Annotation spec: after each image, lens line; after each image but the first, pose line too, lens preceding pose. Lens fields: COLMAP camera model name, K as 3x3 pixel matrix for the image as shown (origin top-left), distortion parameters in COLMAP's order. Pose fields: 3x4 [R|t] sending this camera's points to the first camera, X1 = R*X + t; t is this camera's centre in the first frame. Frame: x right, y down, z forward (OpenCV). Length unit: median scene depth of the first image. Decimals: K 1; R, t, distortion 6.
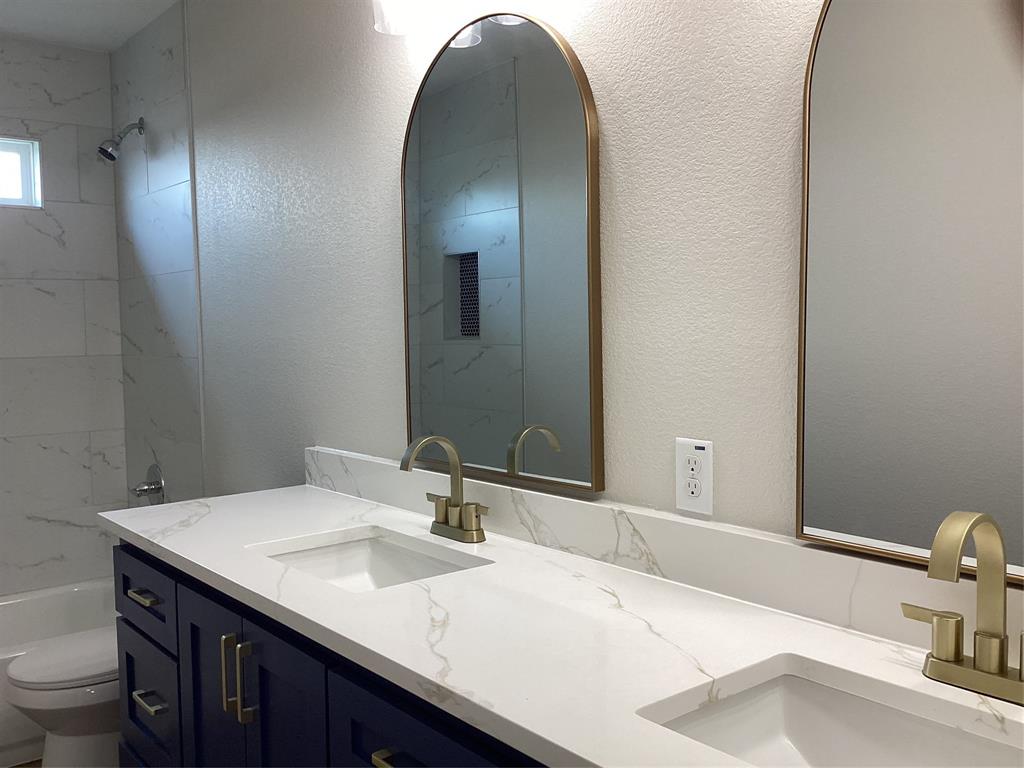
lens RADIAL K [[927.2, 0, 507.8], [0, 927.2, 384.9], [0, 0, 1]] dist [0.097395, -0.204001]
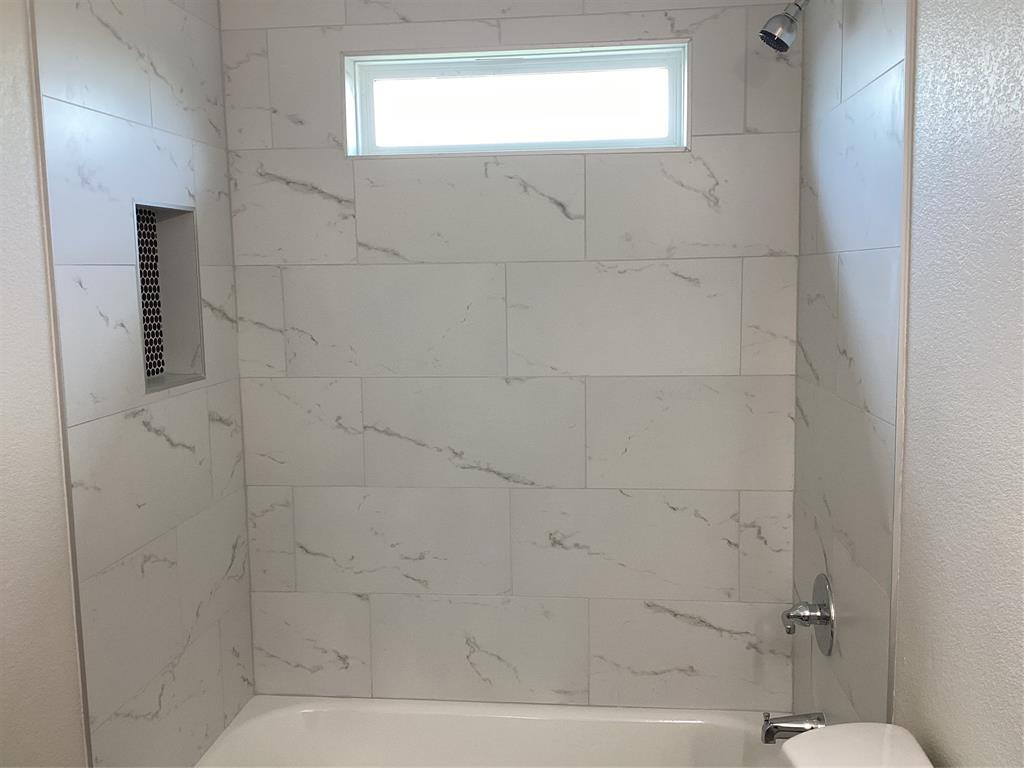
lens RADIAL K [[927.2, 0, 507.8], [0, 927.2, 384.9], [0, 0, 1]] dist [0.097395, -0.204001]
pose [[0.706302, 0.085629, -0.702713, -0.116945], [-0.038259, 0.995824, 0.082891, -0.075038], [0.706876, -0.031661, 0.706628, 0.454044]]
